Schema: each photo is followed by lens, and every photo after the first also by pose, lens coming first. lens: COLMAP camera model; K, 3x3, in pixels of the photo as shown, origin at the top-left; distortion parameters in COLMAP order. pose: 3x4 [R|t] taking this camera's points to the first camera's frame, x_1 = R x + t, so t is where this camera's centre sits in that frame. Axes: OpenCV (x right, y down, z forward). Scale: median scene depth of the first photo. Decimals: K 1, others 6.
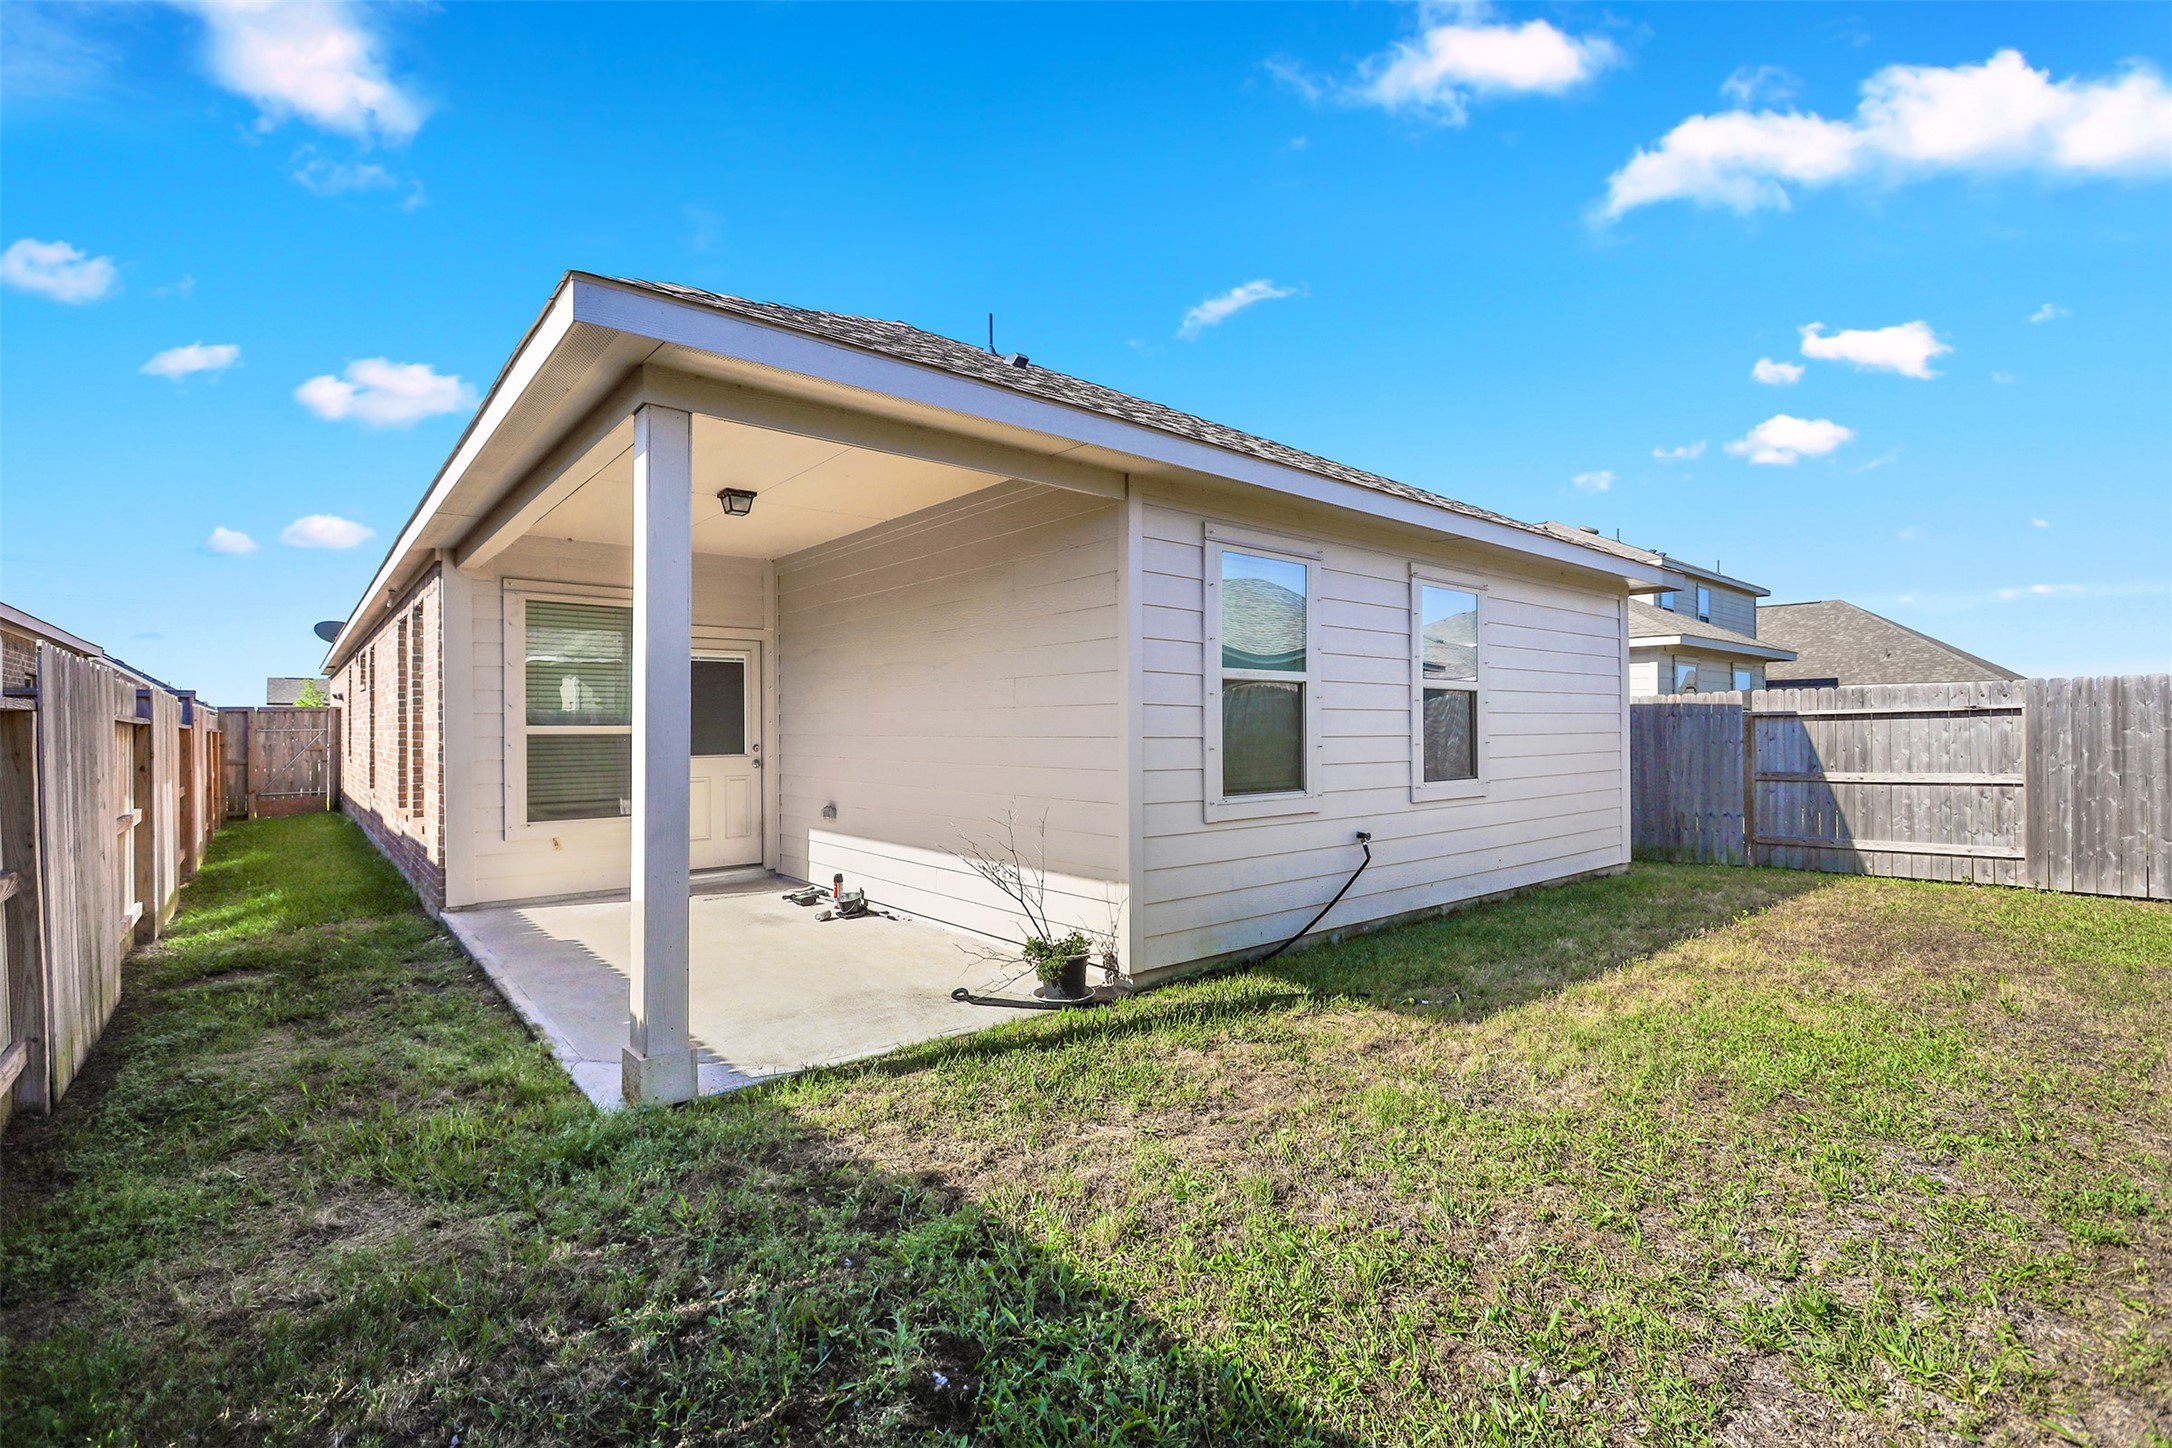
lens RADIAL K [[994.7, 0, 1086.0], [0, 994.7, 724.0], [0, 0, 1]] dist [-0.000227, 0.000269]
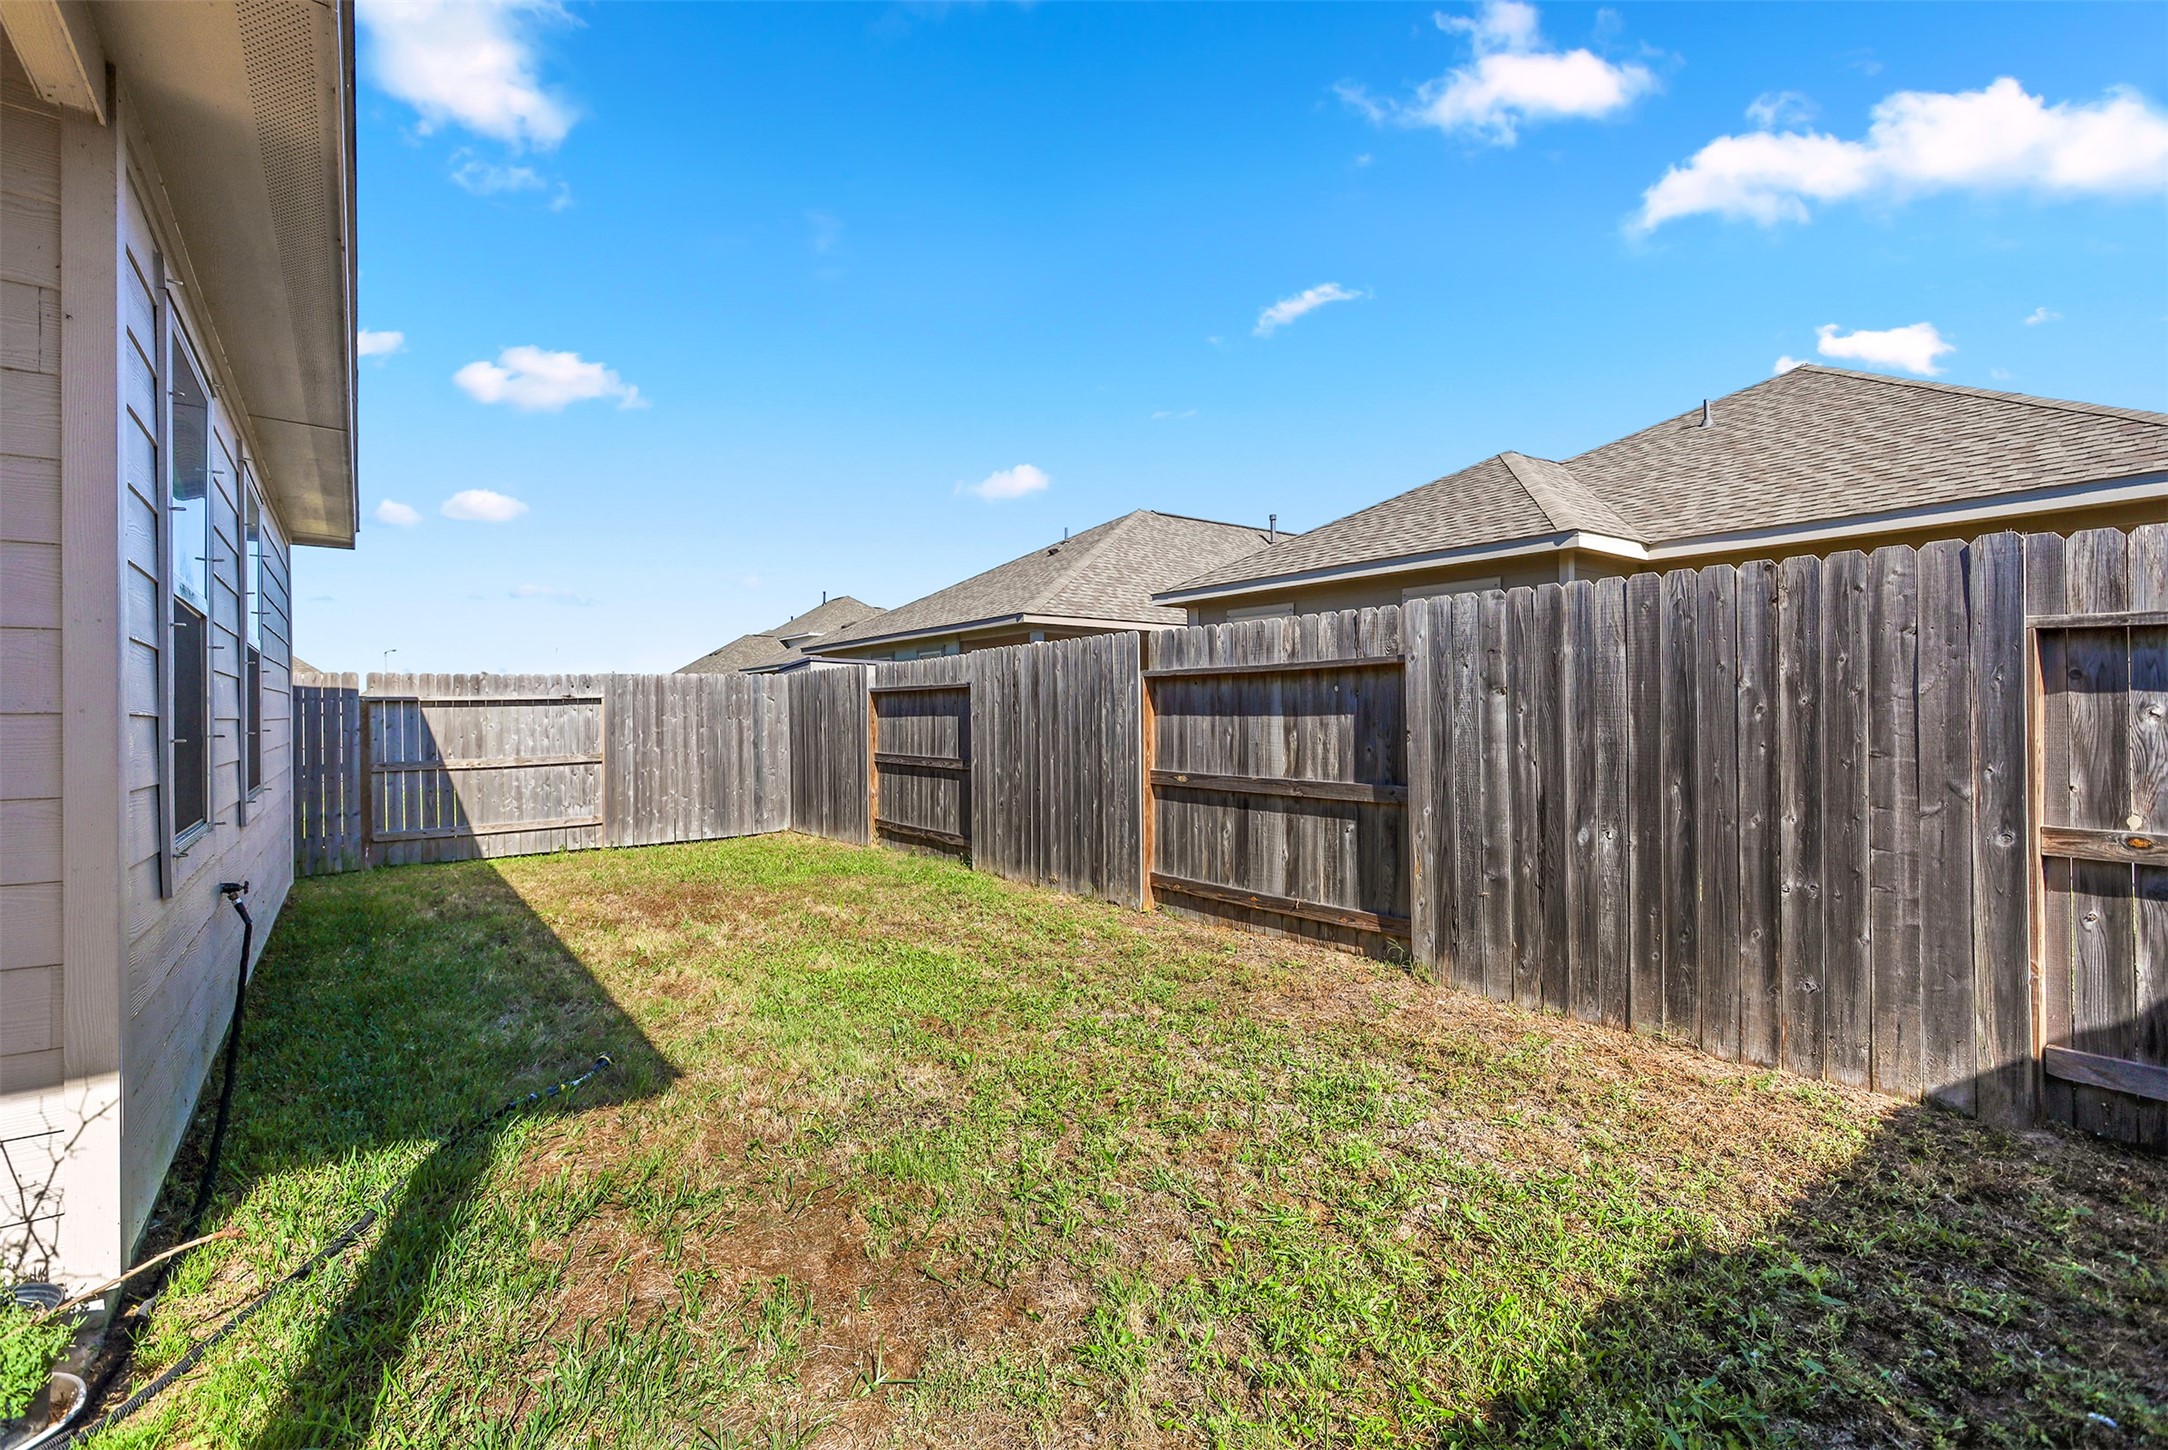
lens RADIAL K [[992.9, 0, 1084.0], [0, 992.9, 725.0], [0, 0, 1]] dist [-0.000227, 0.000269]
pose [[0.059096, -0.007066, 0.998227, -0.222480], [0.000670, 0.999975, 0.007039, 0.008855], [-0.998252, 0.000253, 0.059099, 0.362310]]
